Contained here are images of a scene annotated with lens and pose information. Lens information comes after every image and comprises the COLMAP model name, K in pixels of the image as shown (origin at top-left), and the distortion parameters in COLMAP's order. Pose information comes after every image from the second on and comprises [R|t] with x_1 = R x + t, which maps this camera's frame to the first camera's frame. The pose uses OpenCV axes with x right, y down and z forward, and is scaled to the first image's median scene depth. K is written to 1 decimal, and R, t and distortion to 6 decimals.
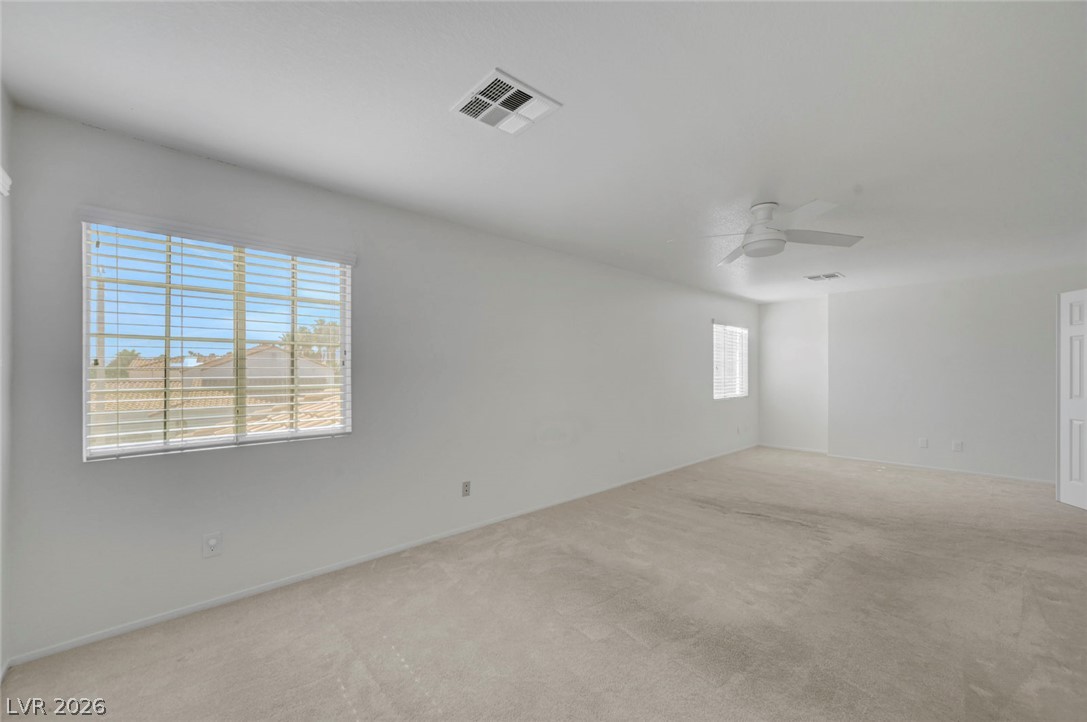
lens RADIAL K [[431.4, 0, 547.8], [0, 431.4, 368.6], [0, 0, 1]] dist [-0.000798, 0.000634]
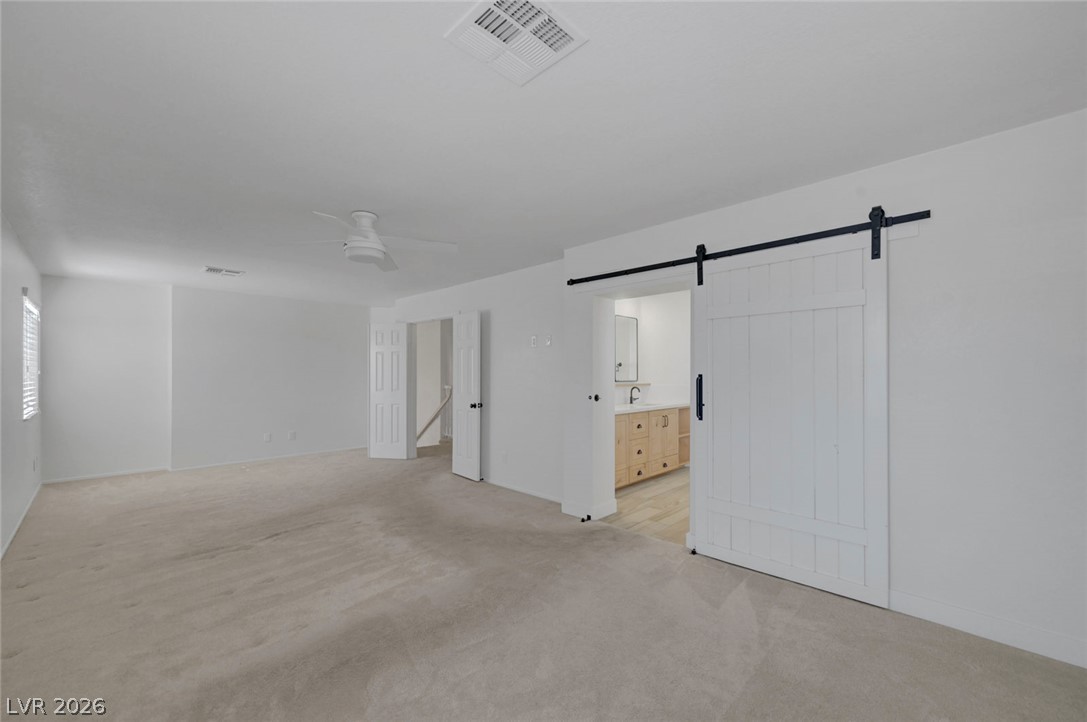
lens RADIAL K [[431.4, 0, 551.1], [0, 431.4, 367.3], [0, 0, 1]] dist [-0.000798, 0.000634]
pose [[-0.057314, 0.015400, 0.998237, -0.419215], [-0.004263, 0.999868, -0.015670, 0.005303], [-0.998347, -0.005154, -0.057240, 0.466158]]
